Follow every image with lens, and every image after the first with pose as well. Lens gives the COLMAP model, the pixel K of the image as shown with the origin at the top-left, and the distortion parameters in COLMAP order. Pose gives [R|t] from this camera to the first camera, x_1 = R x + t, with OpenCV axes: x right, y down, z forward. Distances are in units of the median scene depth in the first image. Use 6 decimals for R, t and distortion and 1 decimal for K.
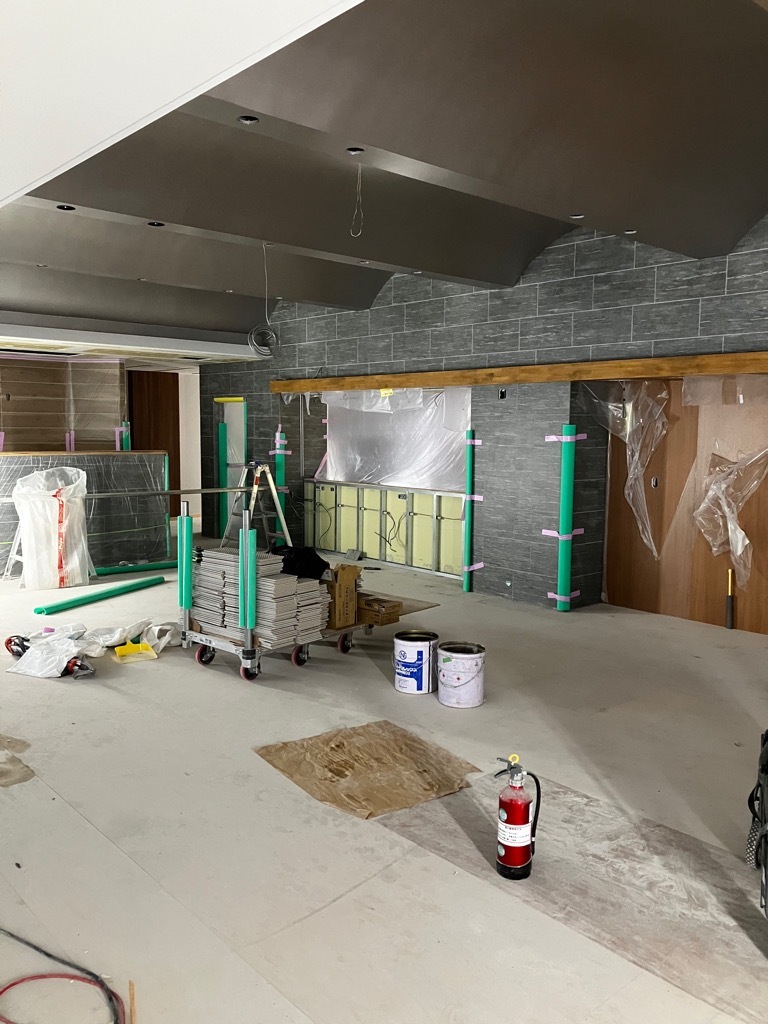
lens RADIAL K [[839.1, 0, 385.1], [0, 839.1, 518.1], [0, 0, 1]] dist [0.011020, -0.008133]
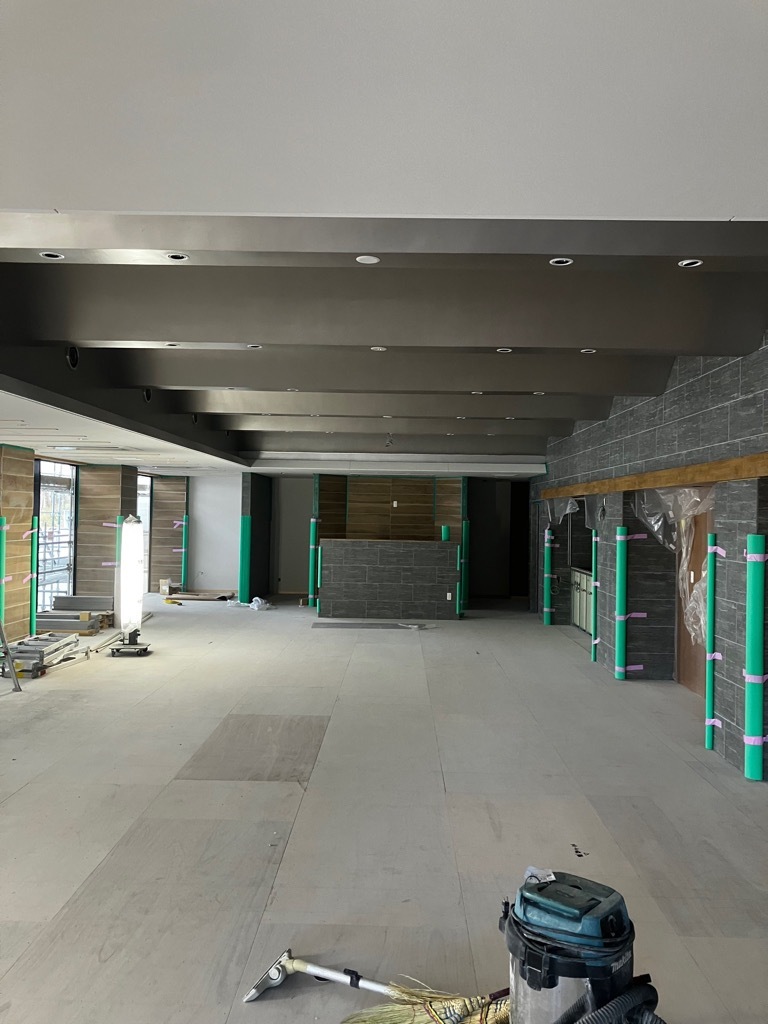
lens RADIAL K [[839.1, 0, 384.0], [0, 839.1, 507.1], [0, 0, 1]] dist [0.011020, -0.008133]
pose [[0.717978, -0.004788, -0.696050, 0.752988], [-0.082689, 0.992309, -0.092119, 0.003103], [0.691137, 0.123695, 0.712059, -0.117132]]
